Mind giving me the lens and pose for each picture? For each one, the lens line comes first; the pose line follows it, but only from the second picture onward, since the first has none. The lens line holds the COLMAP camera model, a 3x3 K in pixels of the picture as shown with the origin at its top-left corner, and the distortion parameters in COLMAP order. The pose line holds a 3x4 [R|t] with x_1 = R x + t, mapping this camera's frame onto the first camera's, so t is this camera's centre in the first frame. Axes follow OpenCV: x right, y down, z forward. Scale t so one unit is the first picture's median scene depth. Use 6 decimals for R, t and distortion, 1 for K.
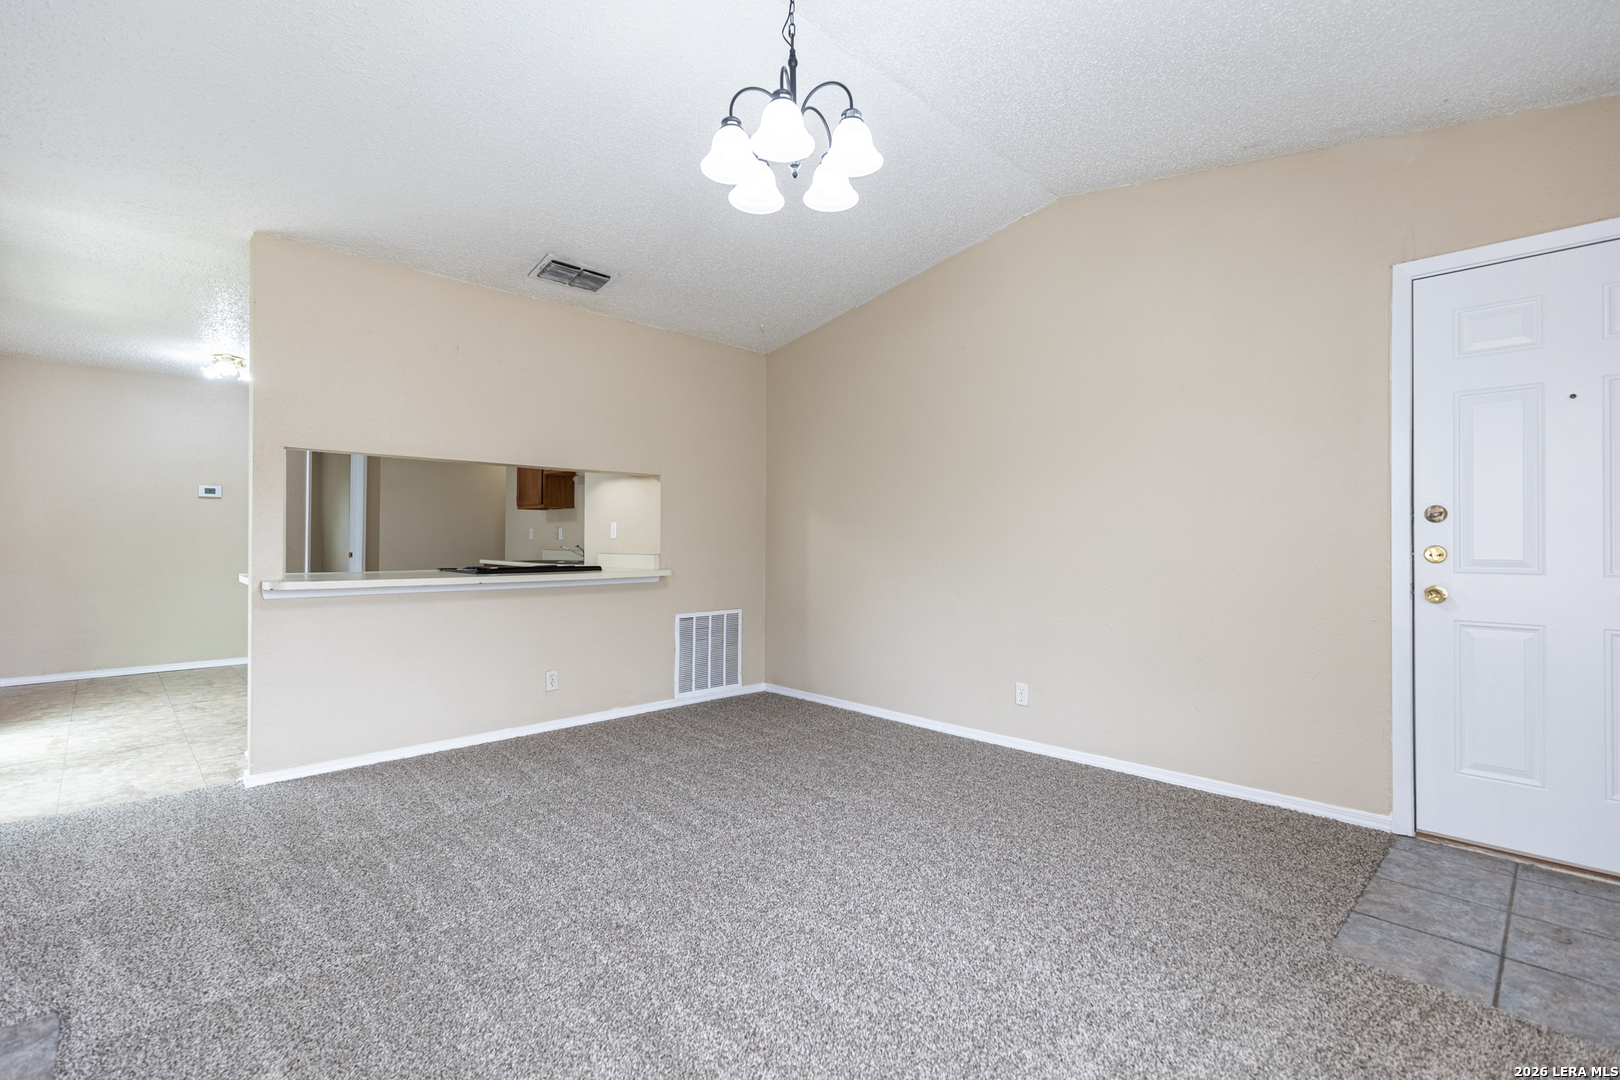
lens RADIAL K [[724.5, 0, 817.0], [0, 724.5, 535.7], [0, 0, 1]] dist [0.005513, 0.000008]
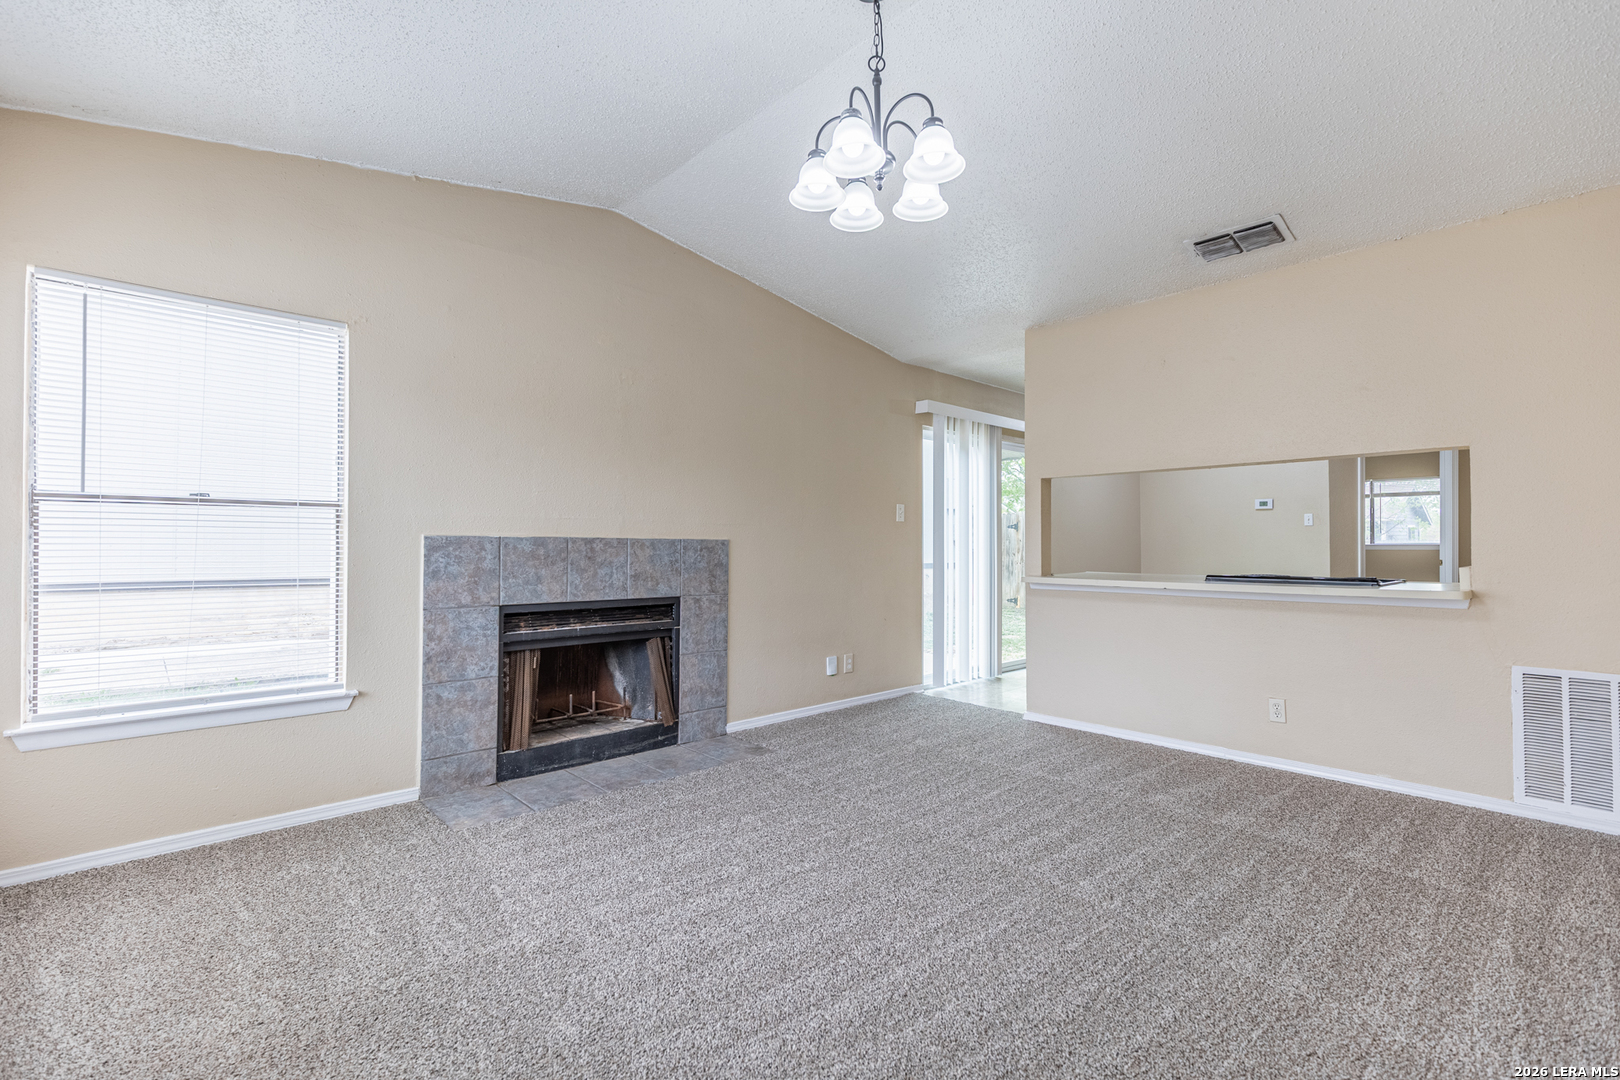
lens RADIAL K [[724.5, 0, 817.0], [0, 724.5, 535.7], [0, 0, 1]] dist [0.005513, 0.000008]
pose [[-0.022386, -0.016236, -0.999618, 0.553266], [0.007769, 0.999835, -0.016414, 0.004346], [0.999719, -0.008134, -0.022256, 0.524078]]
